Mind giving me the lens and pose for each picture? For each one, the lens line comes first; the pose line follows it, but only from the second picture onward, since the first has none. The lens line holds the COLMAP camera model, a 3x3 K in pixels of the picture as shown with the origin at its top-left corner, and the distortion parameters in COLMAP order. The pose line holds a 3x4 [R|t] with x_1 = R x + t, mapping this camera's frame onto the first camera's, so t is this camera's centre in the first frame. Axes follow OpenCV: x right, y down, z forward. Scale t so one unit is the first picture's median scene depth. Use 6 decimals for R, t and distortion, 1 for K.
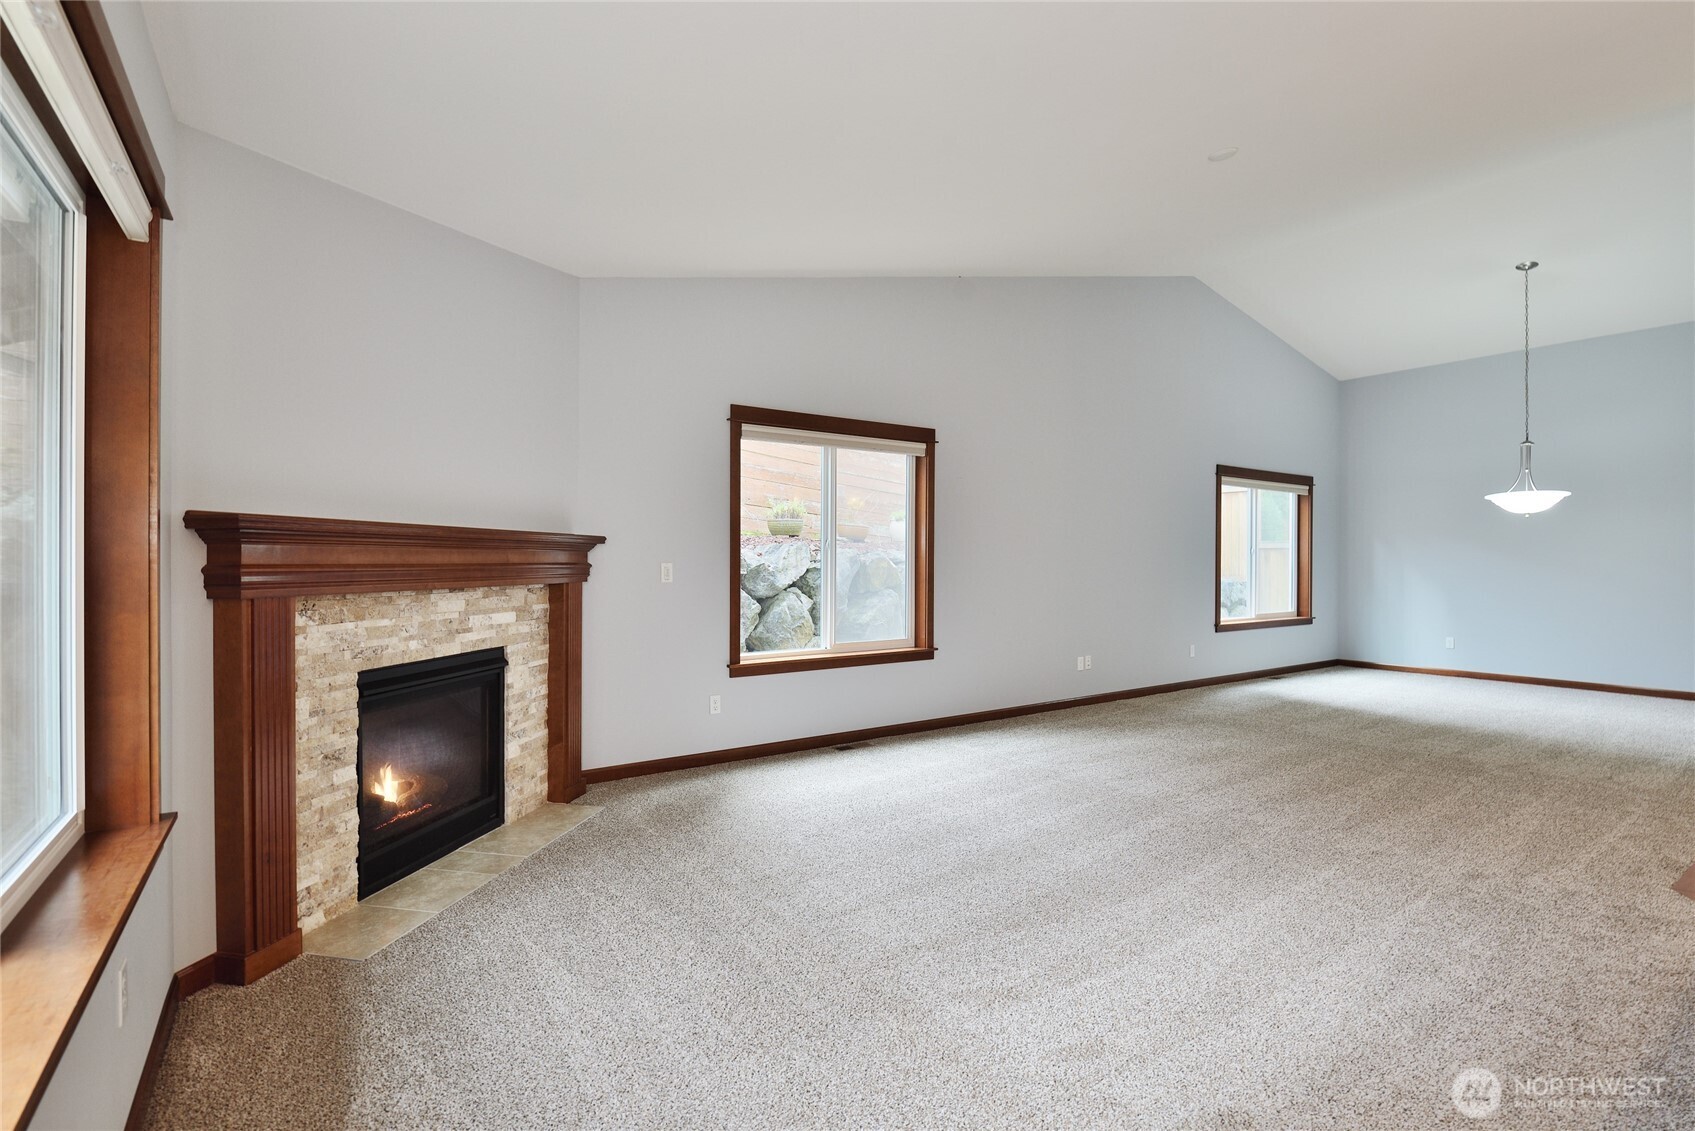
lens RADIAL K [[772.4, 0, 845.5], [0, 772.4, 565.2], [0, 0, 1]] dist [-0.009271, -0.005317]
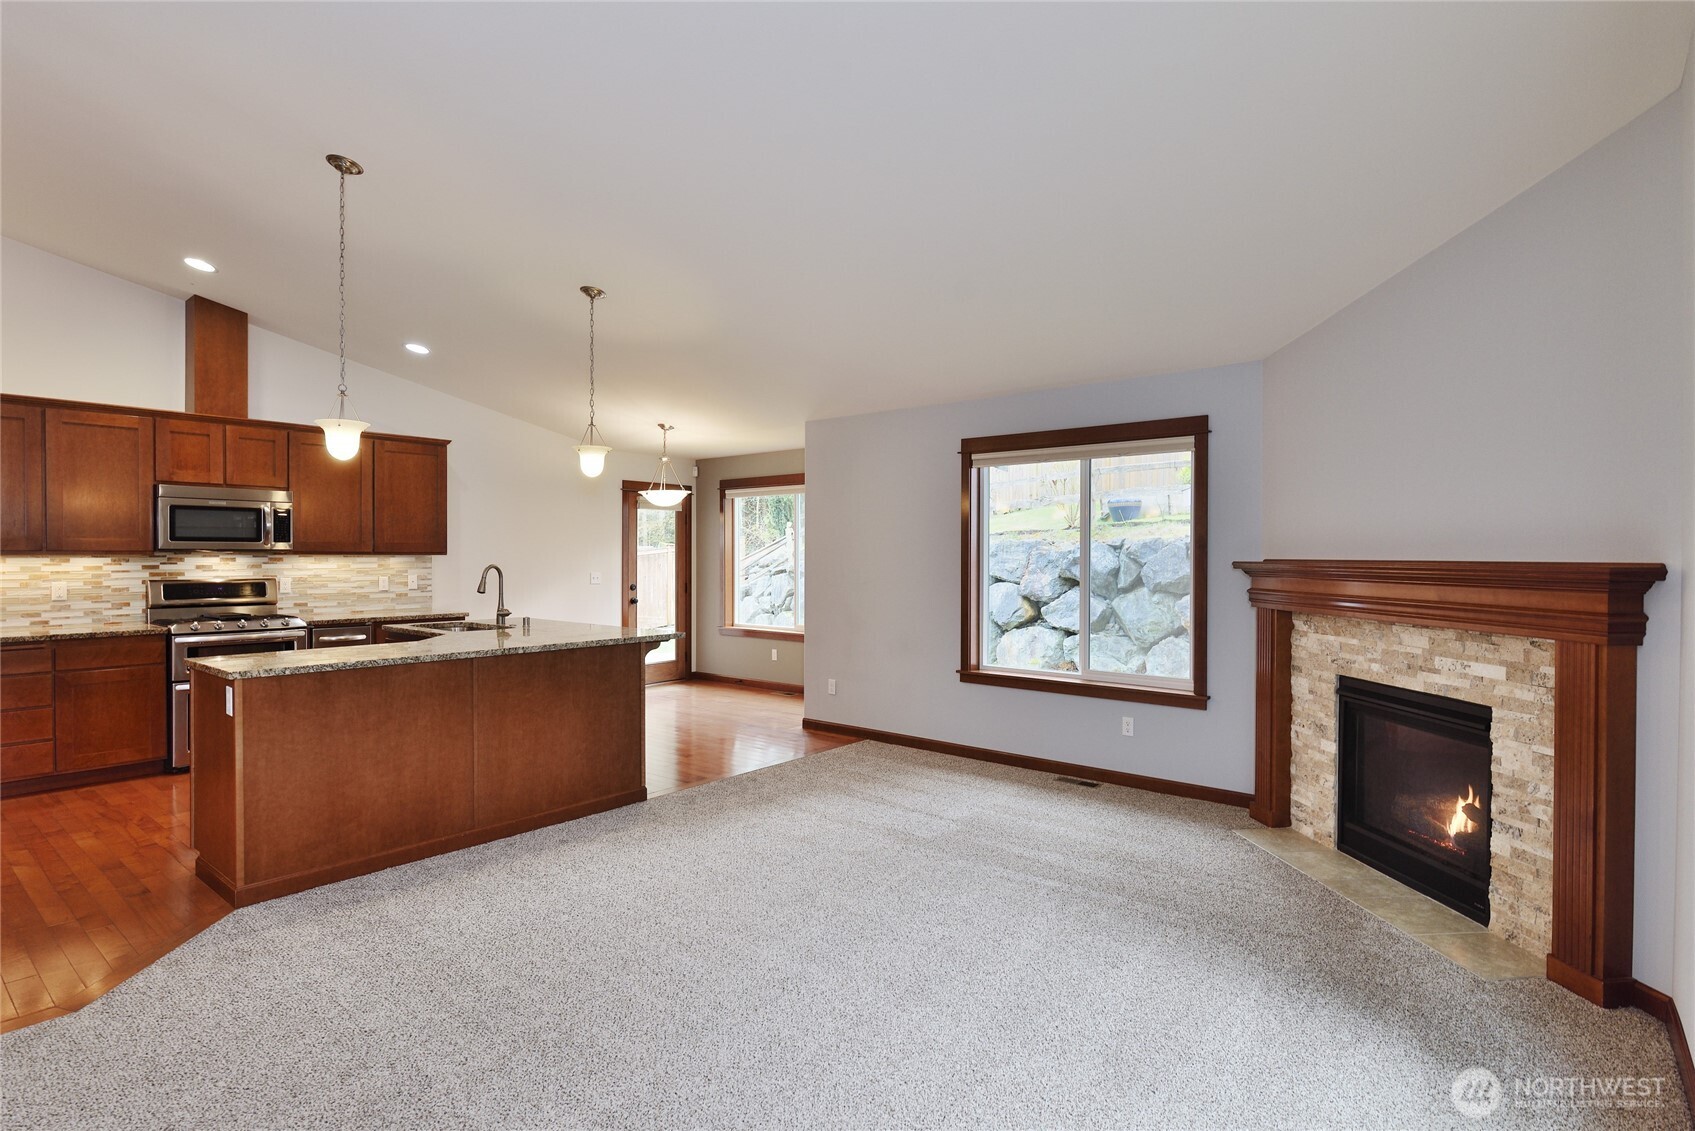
lens RADIAL K [[852.7, 0, 848.1], [0, 852.7, 562.5], [0, 0, 1]] dist [0.003864, -0.006489]
pose [[-0.959310, -0.001764, -0.282348, 0.446911], [-0.006397, 0.999860, 0.015490, -0.054180], [0.282281, 0.016666, -0.959187, 1.650180]]
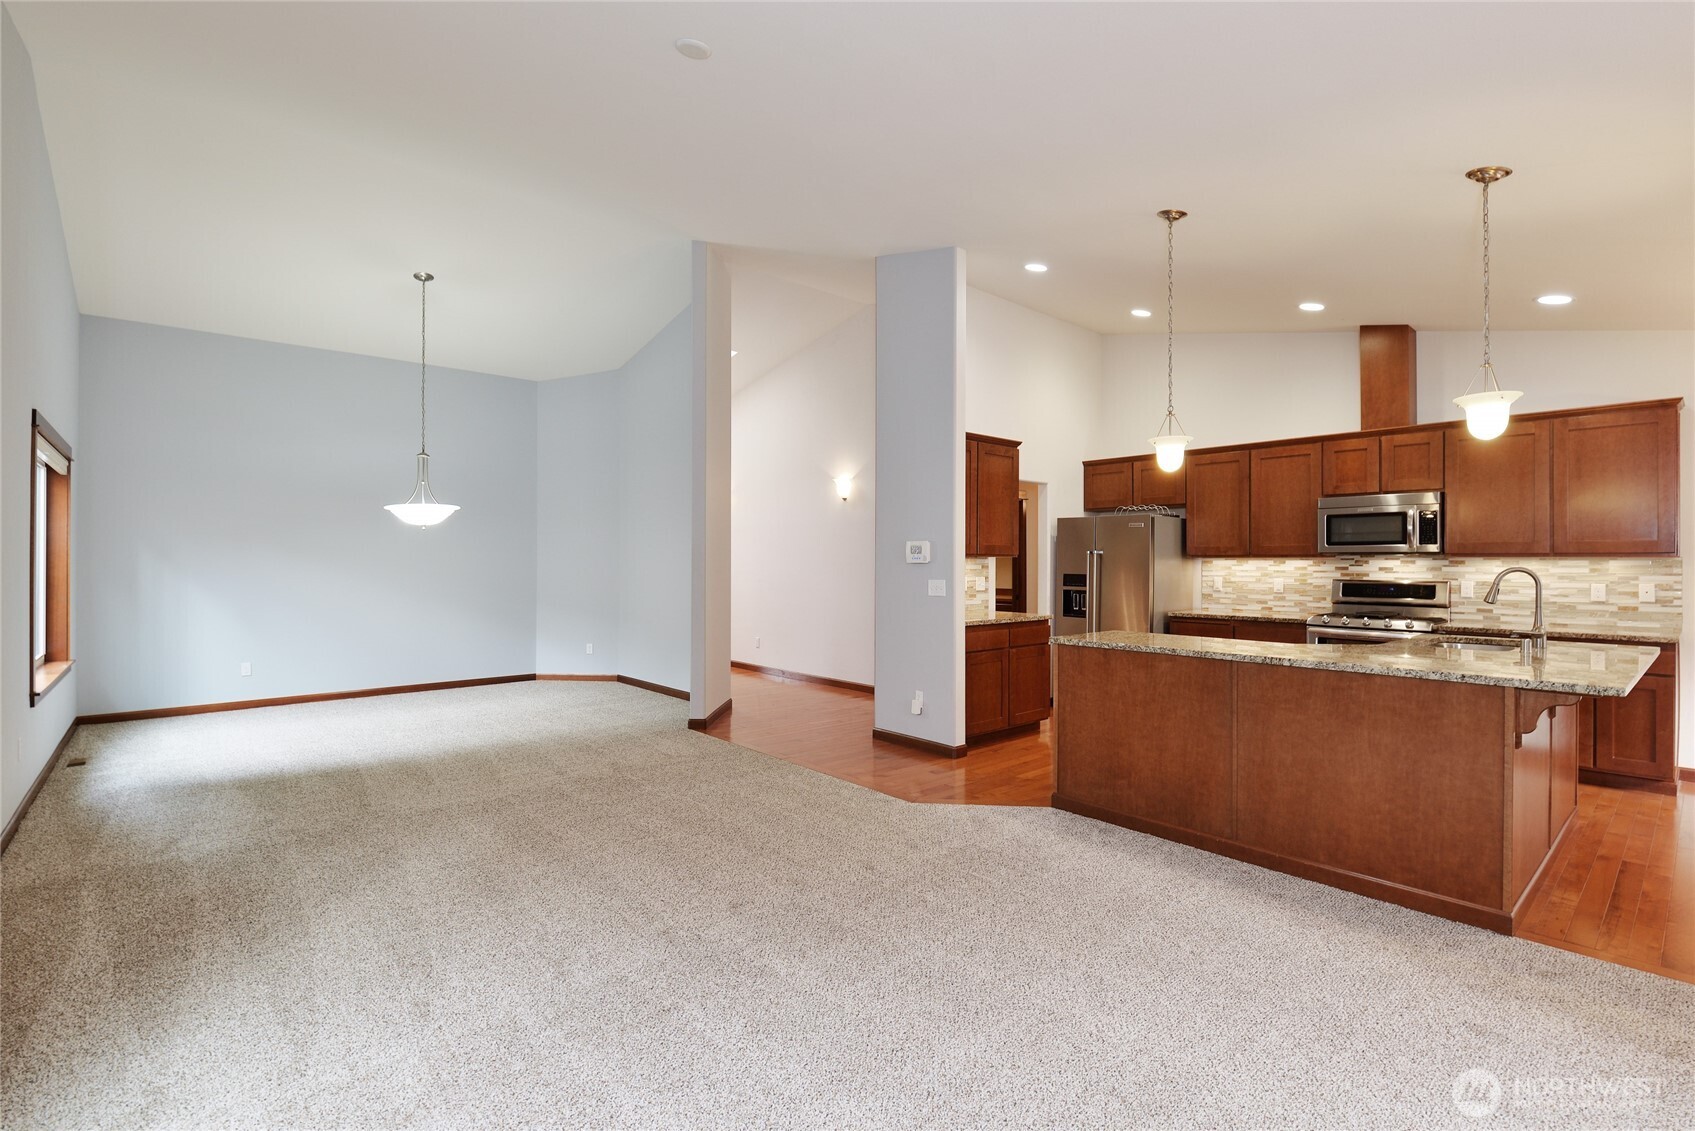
lens RADIAL K [[772.4, 0, 842.9], [0, 772.4, 560.0], [0, 0, 1]] dist [-0.009271, -0.005317]
pose [[-0.124582, -0.001112, 0.992209, -0.301045], [0.004806, 0.999987, 0.001724, -0.038480], [-0.992198, 0.004984, -0.124575, 1.038992]]
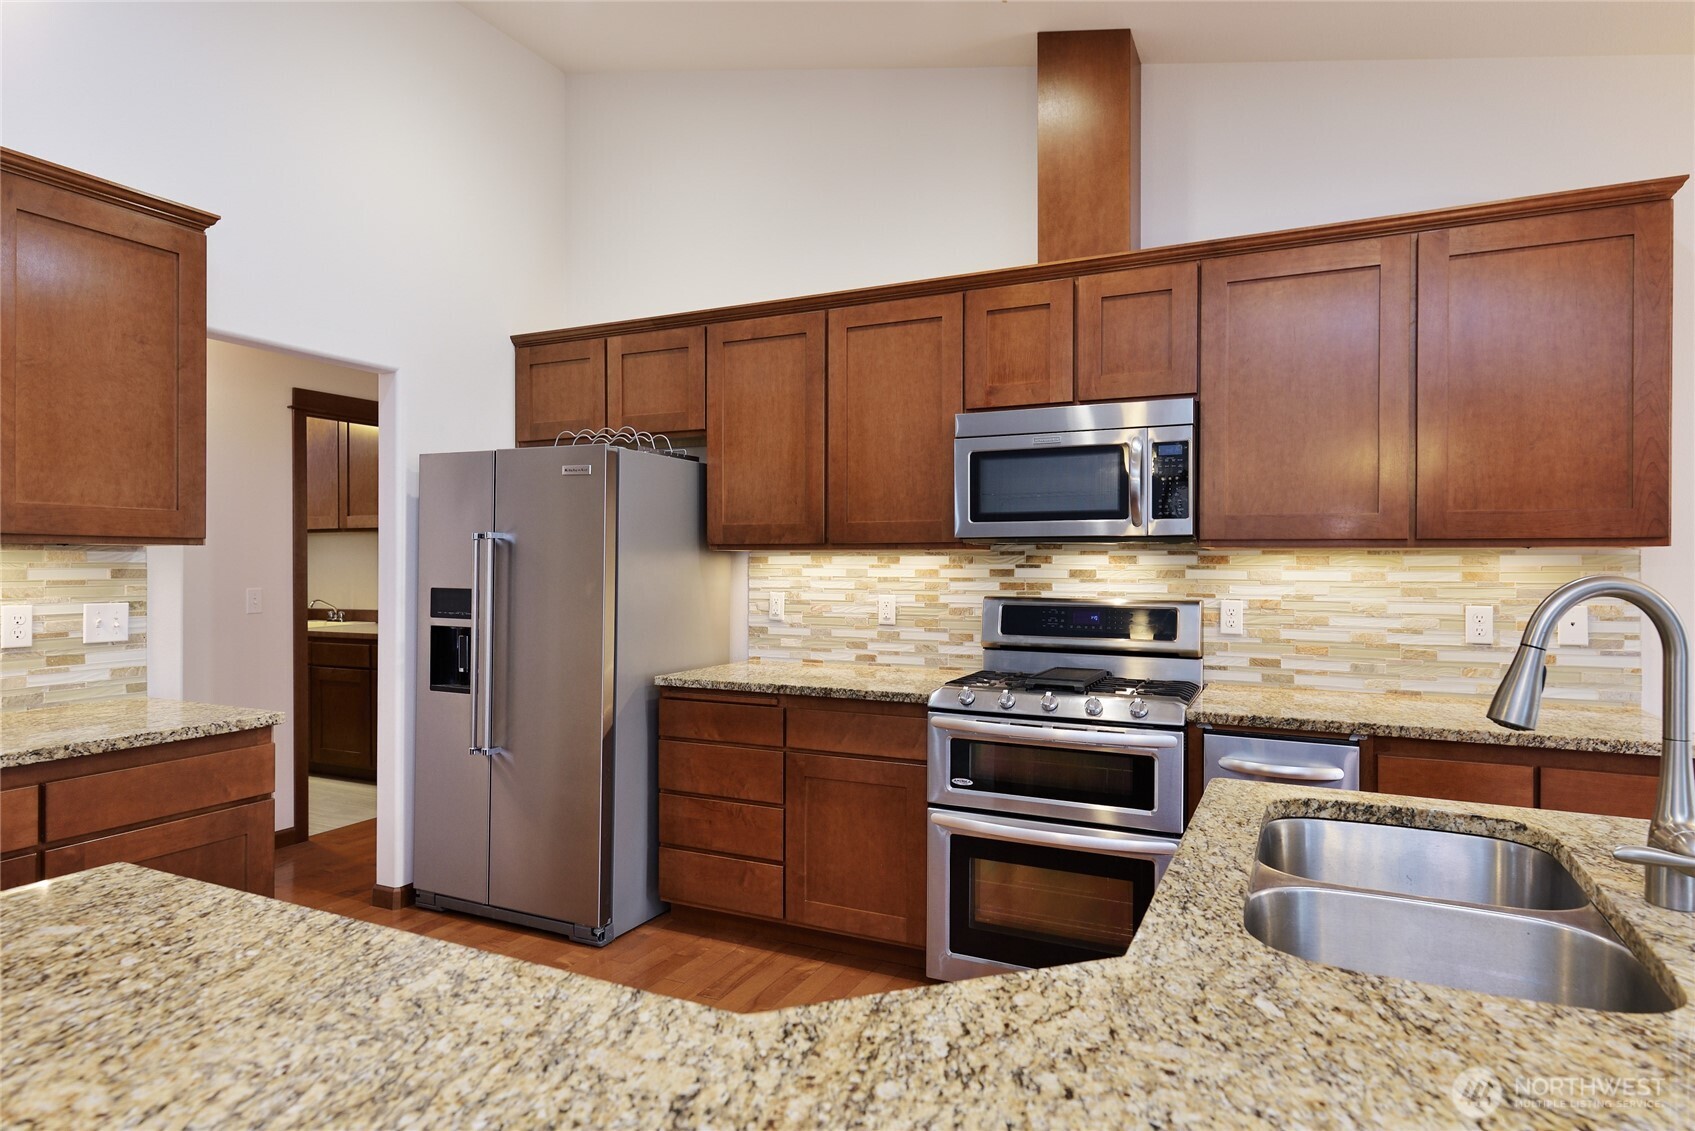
lens RADIAL K [[952.3, 0, 848.7], [0, 952.3, 560.0], [0, 0, 1]] dist [0.012754, -0.004580]
pose [[-0.506009, -0.002488, 0.862525, 0.481462], [0.003439, 0.999982, 0.004902, -0.030482], [-0.862521, 0.005447, -0.505991, 0.365295]]
